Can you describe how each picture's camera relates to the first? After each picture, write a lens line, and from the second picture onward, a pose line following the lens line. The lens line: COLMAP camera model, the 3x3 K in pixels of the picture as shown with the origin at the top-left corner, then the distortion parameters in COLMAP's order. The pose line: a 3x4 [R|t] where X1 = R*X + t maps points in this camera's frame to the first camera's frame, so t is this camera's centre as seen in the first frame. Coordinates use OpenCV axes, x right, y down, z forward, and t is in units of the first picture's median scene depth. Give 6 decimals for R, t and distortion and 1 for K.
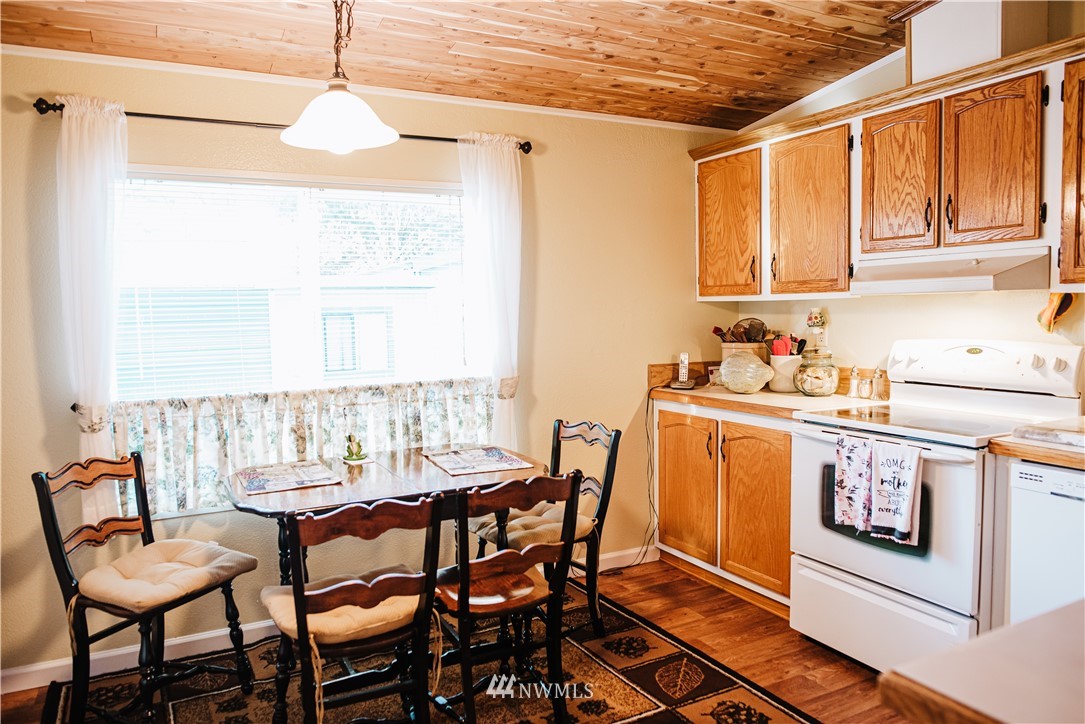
lens RADIAL K [[751.1, 0, 552.0], [0, 751.1, 359.4], [0, 0, 1]] dist [-0.047313, 0.023197]
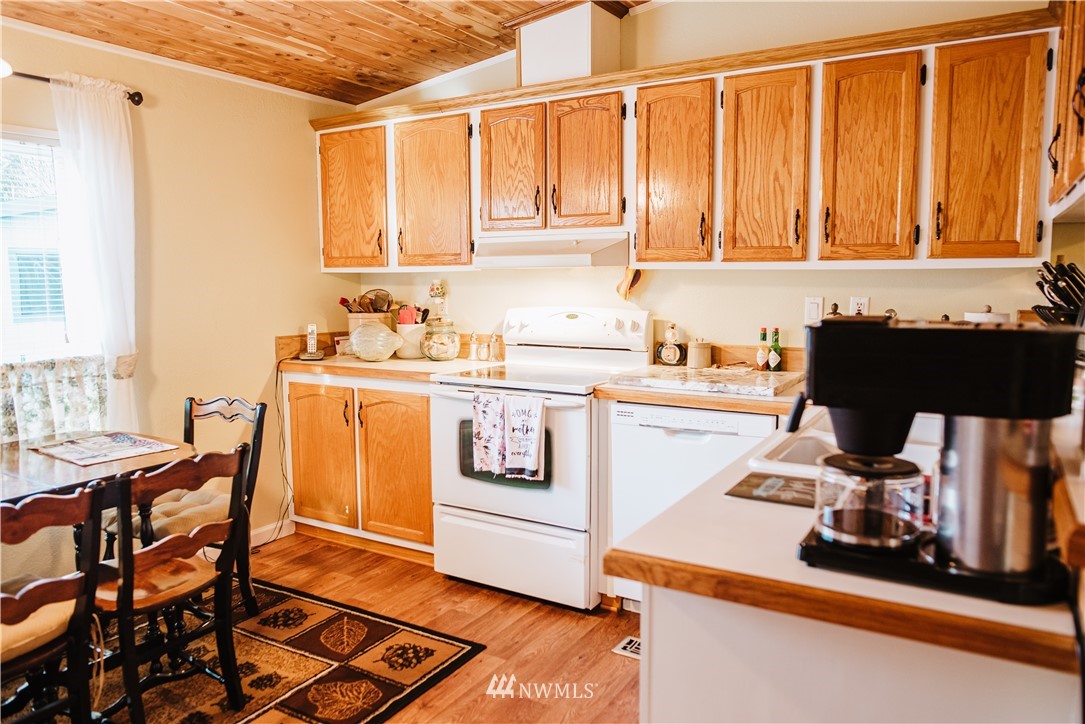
lens RADIAL K [[751.1, 0, 552.9], [0, 751.1, 358.5], [0, 0, 1]] dist [-0.047313, 0.023197]
pose [[0.853635, -0.043707, 0.519034, -0.090239], [0.025495, 0.998785, 0.042176, 0.004481], [-0.520247, -0.022770, 0.853712, -0.026471]]
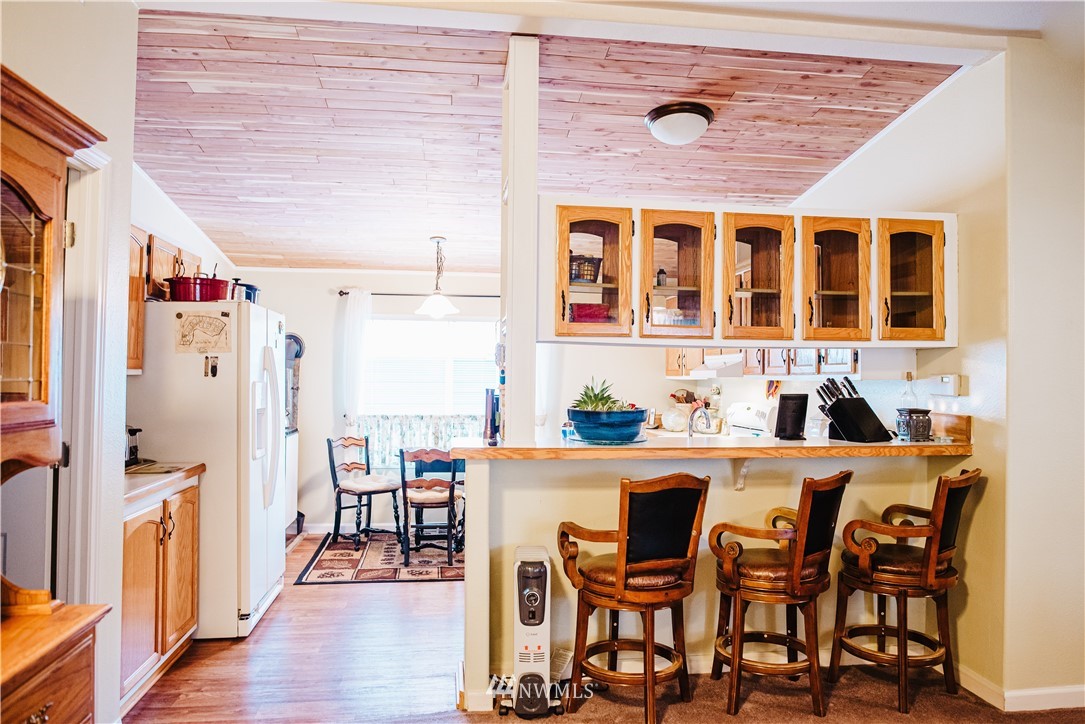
lens RADIAL K [[751.1, 0, 547.4], [0, 751.1, 360.0], [0, 0, 1]] dist [-0.047313, 0.023197]
pose [[0.936227, 0.017152, -0.350976, 0.725268], [-0.048136, 0.995652, -0.079744, 0.040919], [0.348083, 0.091553, 0.932983, -0.934073]]
